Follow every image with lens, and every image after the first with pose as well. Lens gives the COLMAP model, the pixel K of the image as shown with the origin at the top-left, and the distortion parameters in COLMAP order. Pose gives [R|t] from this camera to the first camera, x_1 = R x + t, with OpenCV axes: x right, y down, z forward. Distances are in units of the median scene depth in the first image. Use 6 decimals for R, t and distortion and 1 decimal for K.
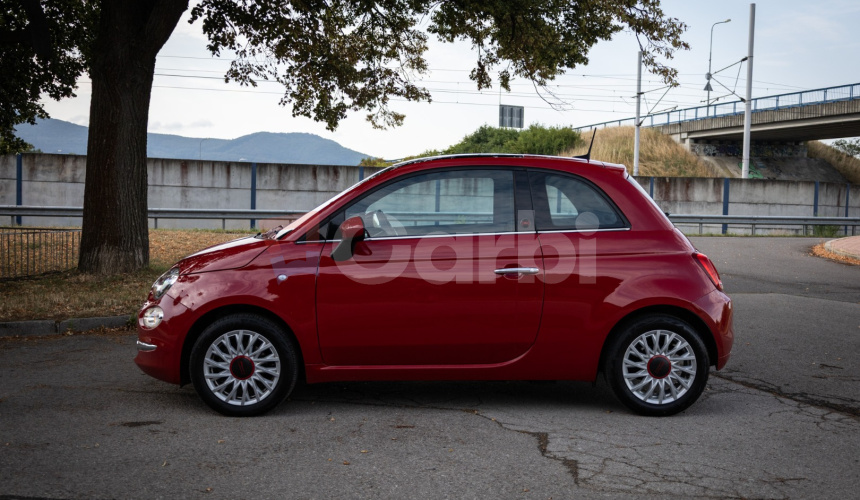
lens RADIAL K [[869.6, 0, 433.9], [0, 869.6, 233.2], [0, 0, 1]] dist [0.020055, 0.000000]
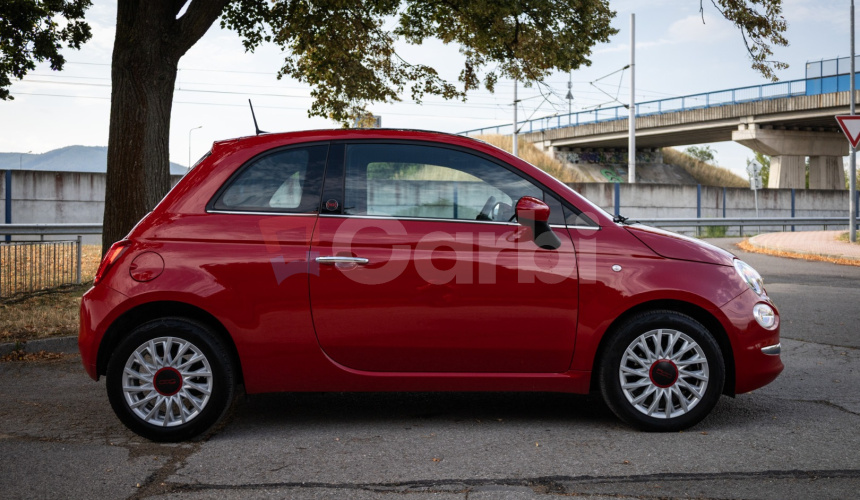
lens RADIAL K [[898.8, 0, 428.3], [0, 898.8, 244.2], [0, 0, 1]] dist [0.020846, 0.000000]
pose [[0.985105, -0.026513, 0.169899, -0.146021], [0.027082, 0.999633, -0.001034, 0.008902], [-0.169809, 0.005620, 0.985461, -0.007401]]
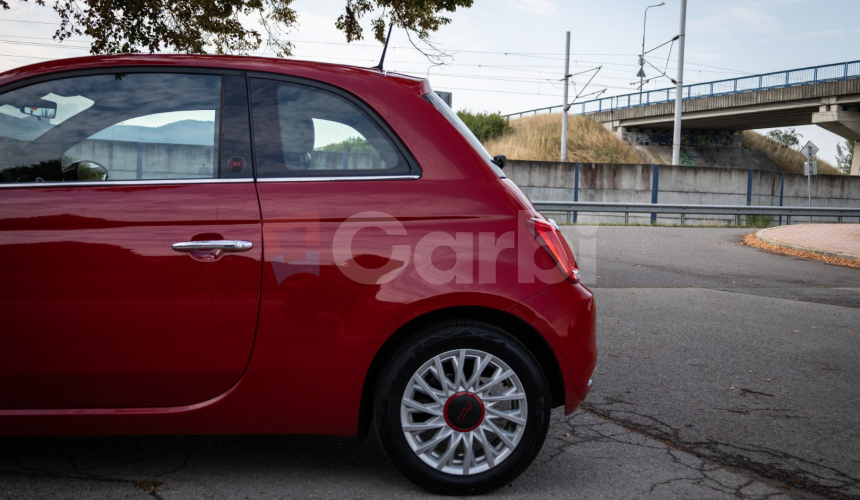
lens RADIAL K [[898.8, 0, 411.9], [0, 898.8, 223.0], [0, 0, 1]] dist [0.020846, 0.000000]
pose [[0.998613, 0.005363, 0.052383, 0.059351], [-0.005190, 0.999981, -0.003445, 0.009026], [-0.052401, 0.003168, 0.998621, 0.123657]]
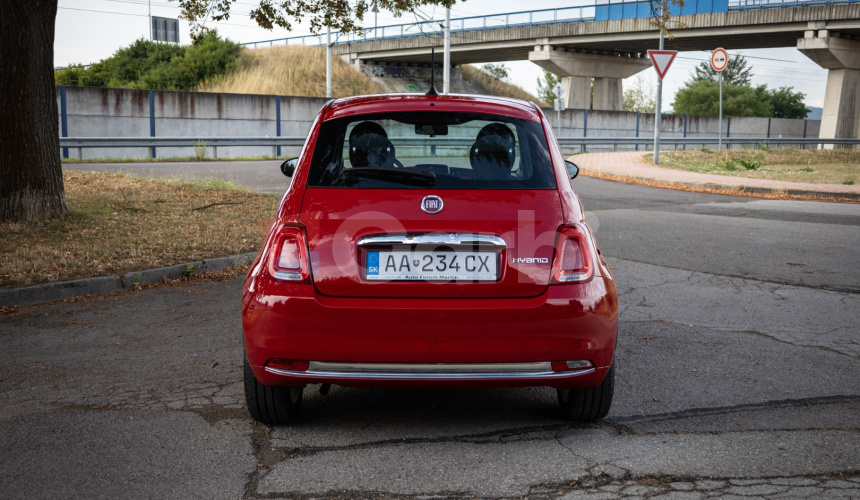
lens RADIAL K [[869.6, 0, 432.2], [0, 869.6, 256.2], [0, 0, 1]] dist [0.020055, 0.000000]
pose [[0.918566, -0.064791, 0.389921, -0.219736], [0.017888, 0.992277, 0.122742, -0.012501], [-0.394862, -0.105772, 0.912631, 0.010919]]
